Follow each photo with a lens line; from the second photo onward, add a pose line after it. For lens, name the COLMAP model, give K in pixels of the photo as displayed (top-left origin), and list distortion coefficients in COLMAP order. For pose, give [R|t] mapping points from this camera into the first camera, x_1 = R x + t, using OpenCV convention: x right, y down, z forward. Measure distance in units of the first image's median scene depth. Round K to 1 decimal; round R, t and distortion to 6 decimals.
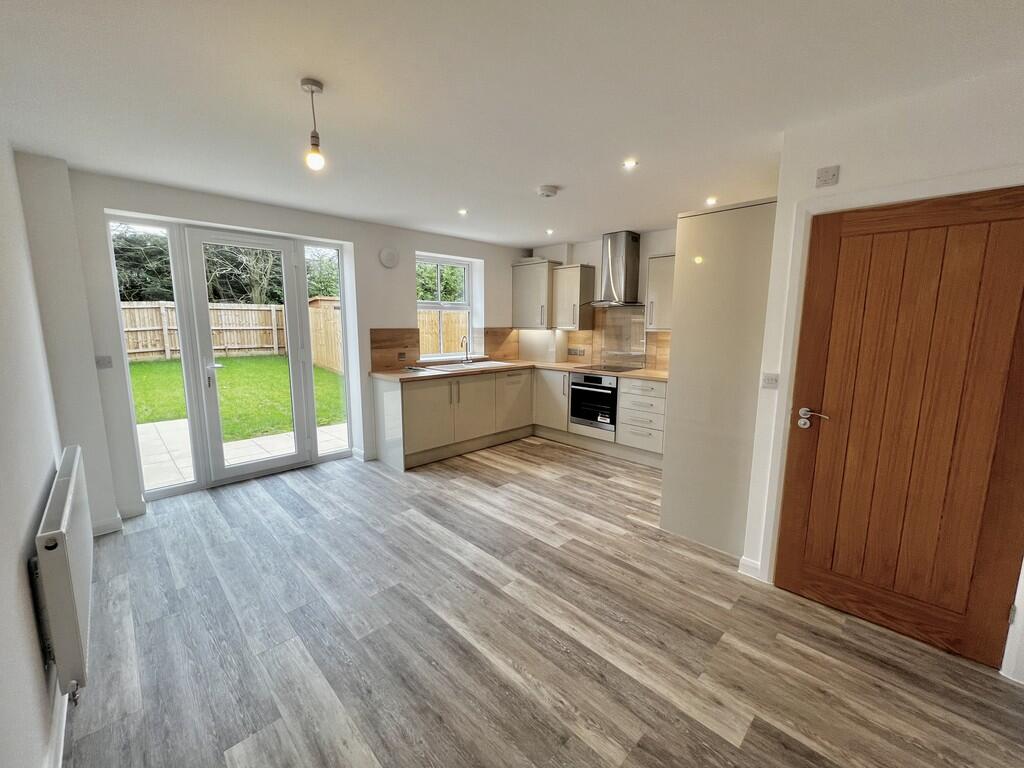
lens RADIAL K [[415.6, 0, 509.9], [0, 415.6, 384.6], [0, 0, 1]] dist [0.000223, 0.000025]
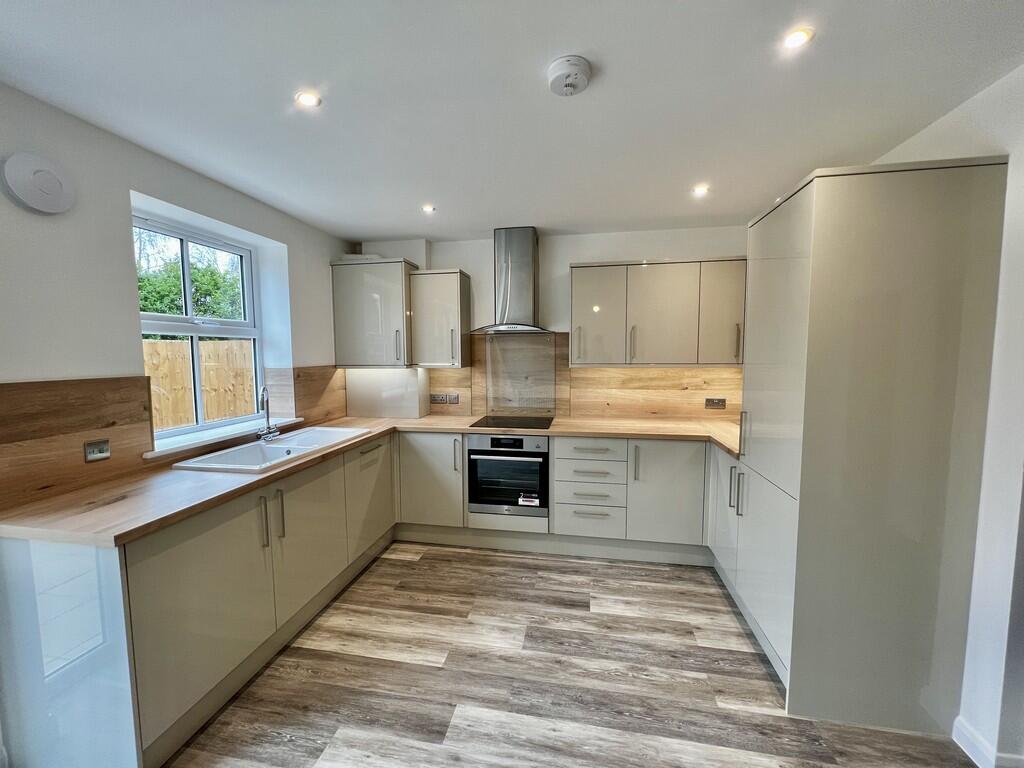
lens RADIAL K [[408.1, 0, 509.0], [0, 408.1, 384.8], [0, 0, 1]] dist [-0.001705, -0.000164]
pose [[0.818609, -0.053669, 0.571839, -0.165886], [0.095149, 0.994540, -0.042868, -0.078087], [-0.566416, 0.089502, 0.819245, 0.485346]]
